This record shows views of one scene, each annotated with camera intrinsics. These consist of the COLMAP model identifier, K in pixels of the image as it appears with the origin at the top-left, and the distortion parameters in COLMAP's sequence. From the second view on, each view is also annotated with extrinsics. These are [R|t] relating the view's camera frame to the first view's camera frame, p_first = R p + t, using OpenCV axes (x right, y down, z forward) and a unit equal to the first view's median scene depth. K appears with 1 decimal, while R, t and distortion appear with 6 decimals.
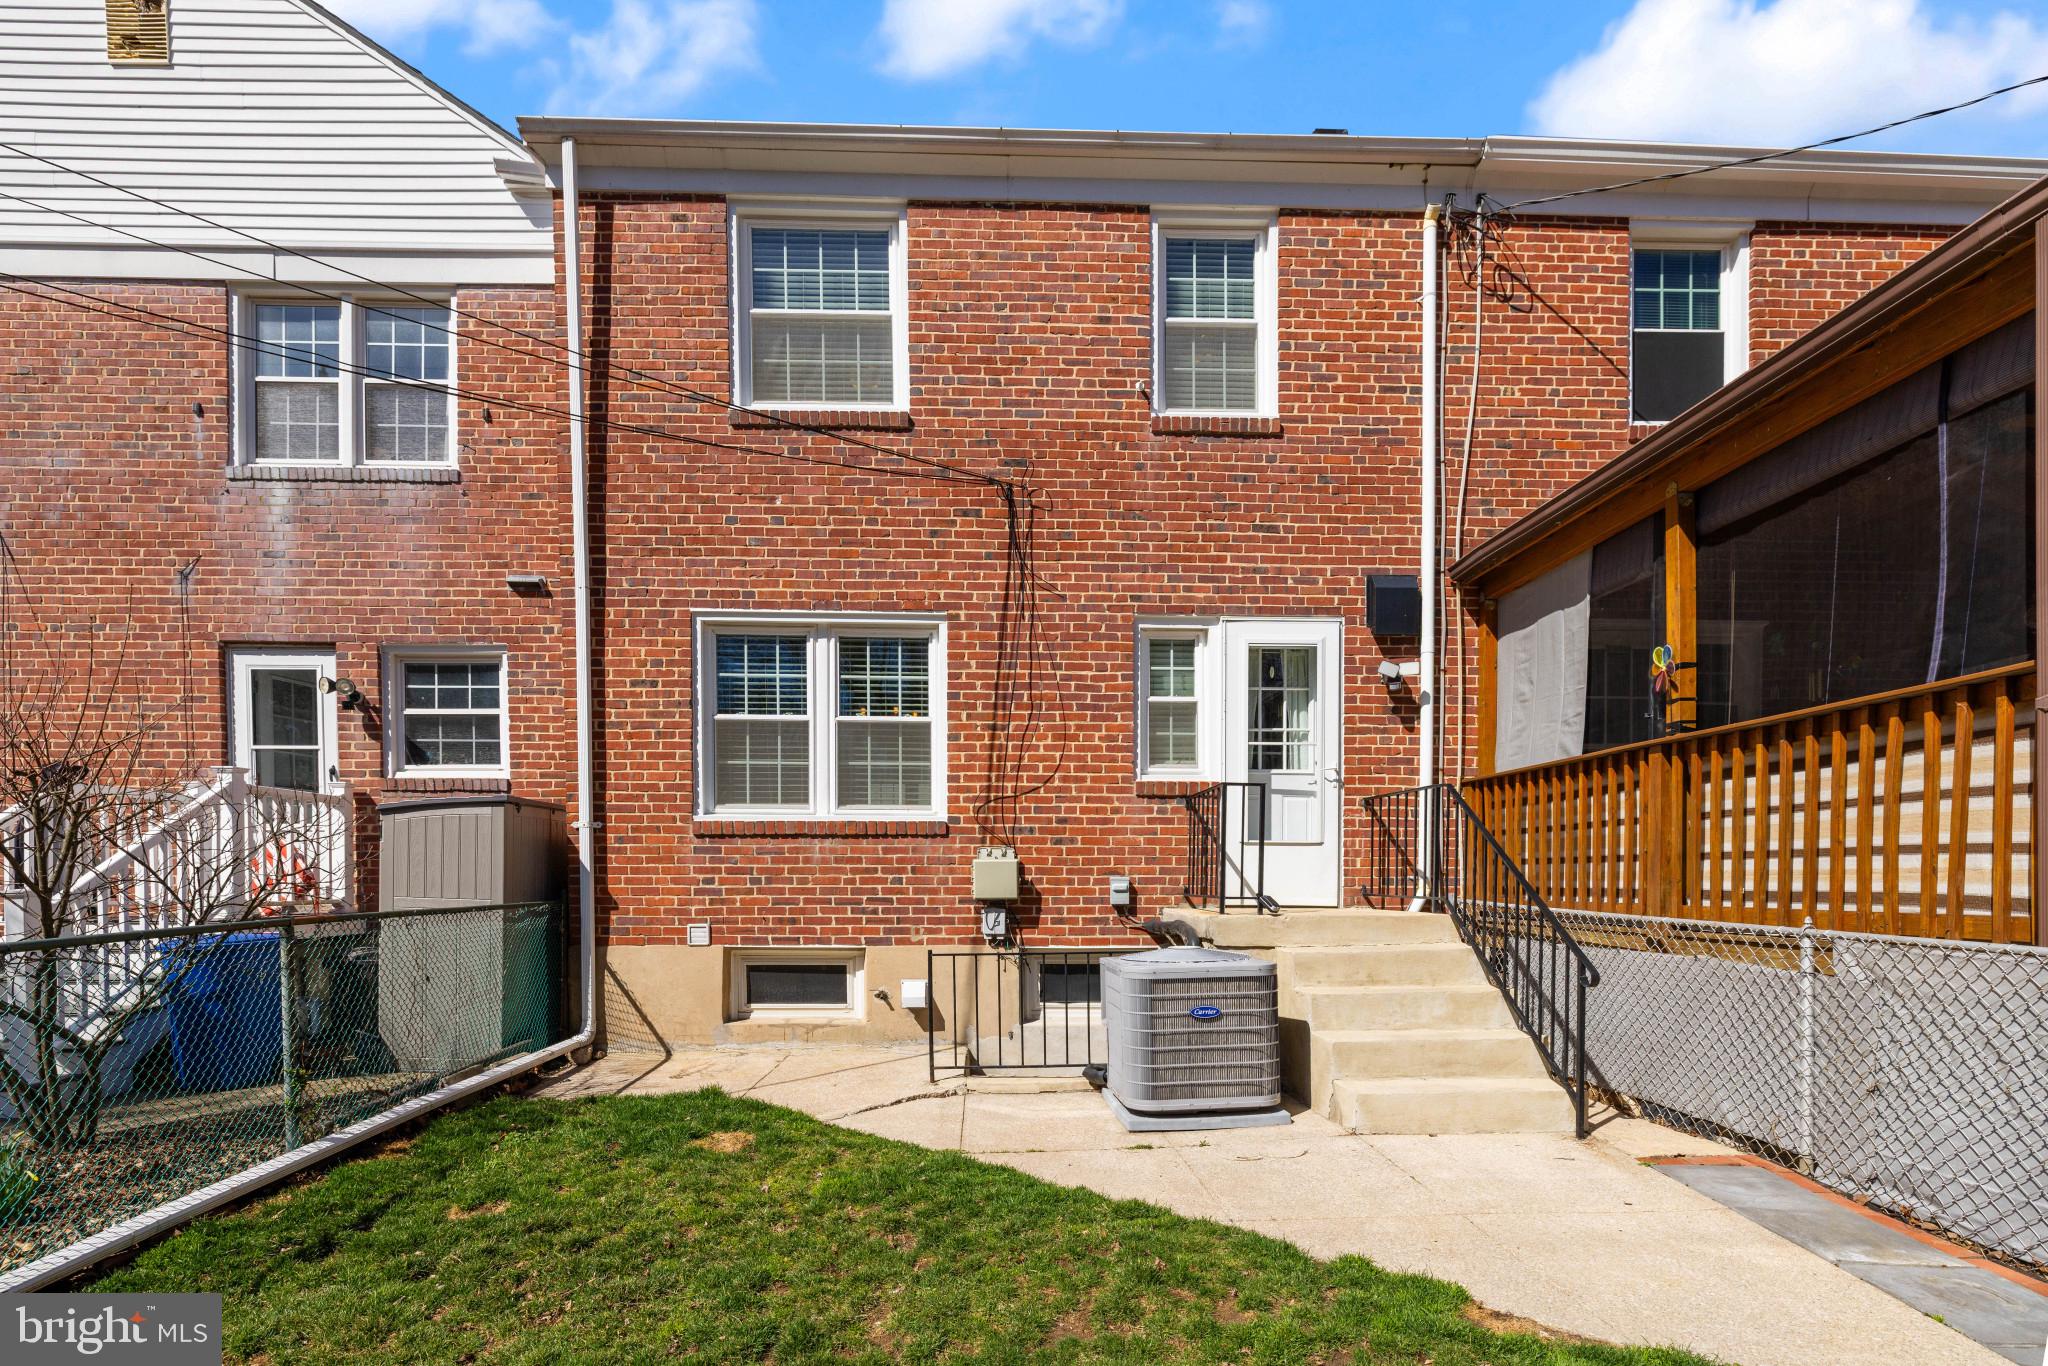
lens RADIAL K [[899.7, 0, 1021.8], [0, 899.7, 851.7], [0, 0, 1]] dist [0.000057, -0.000078]
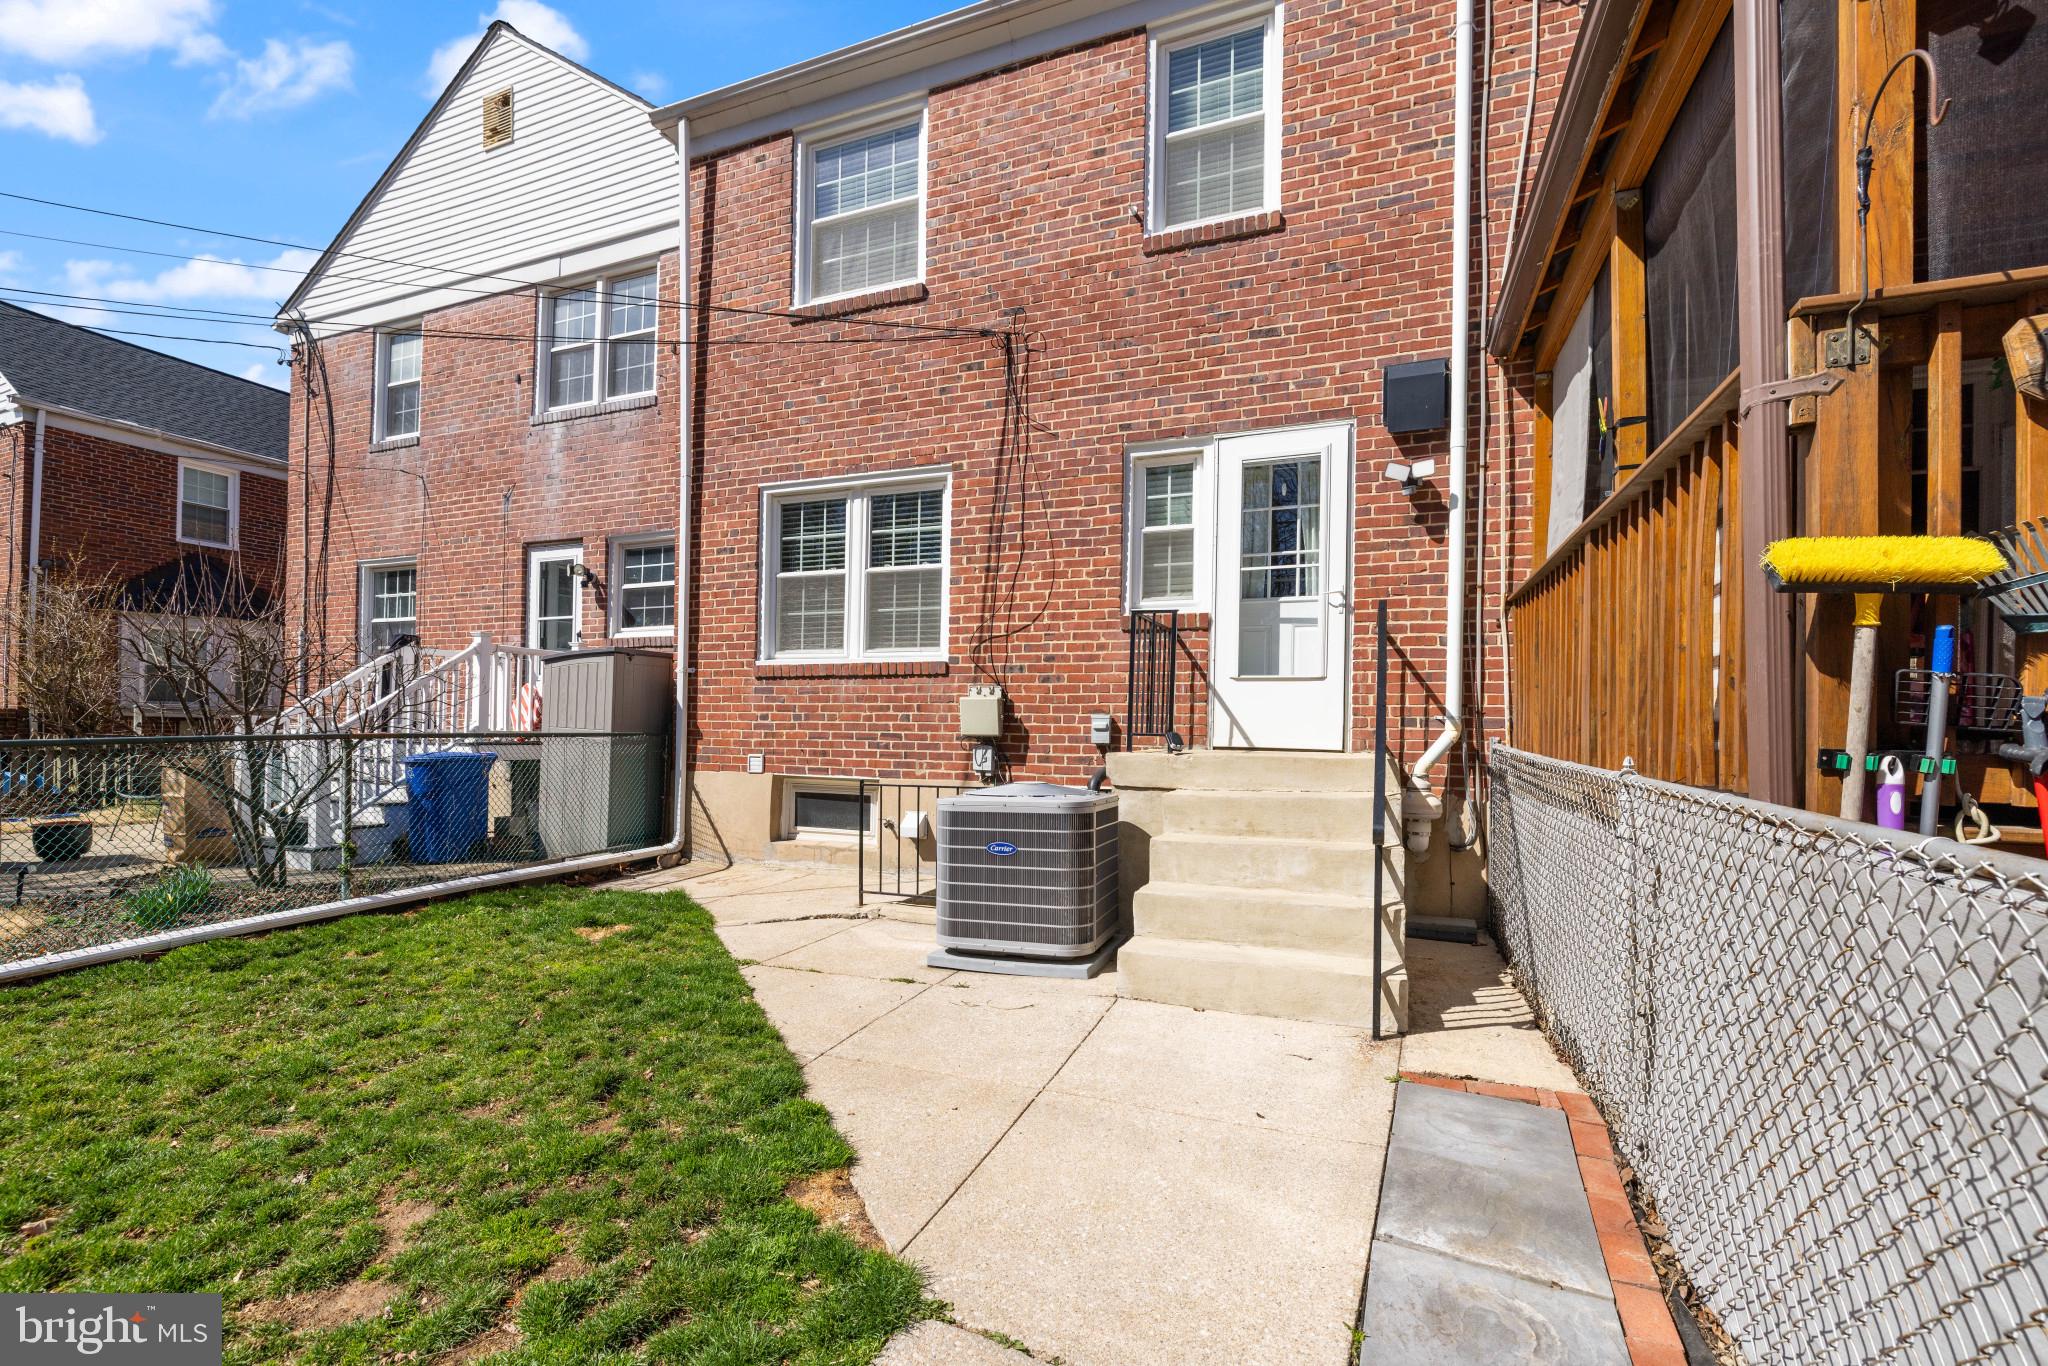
lens RADIAL K [[864.8, 0, 1024.0], [0, 864.8, 683.0], [0, 0, 1]] dist [-0.000511, 0.000054]
pose [[0.917963, -0.010094, -0.396537, 0.392077], [-0.000868, 0.999623, -0.027454, 0.018645], [0.396664, 0.025546, 0.917608, 0.110652]]
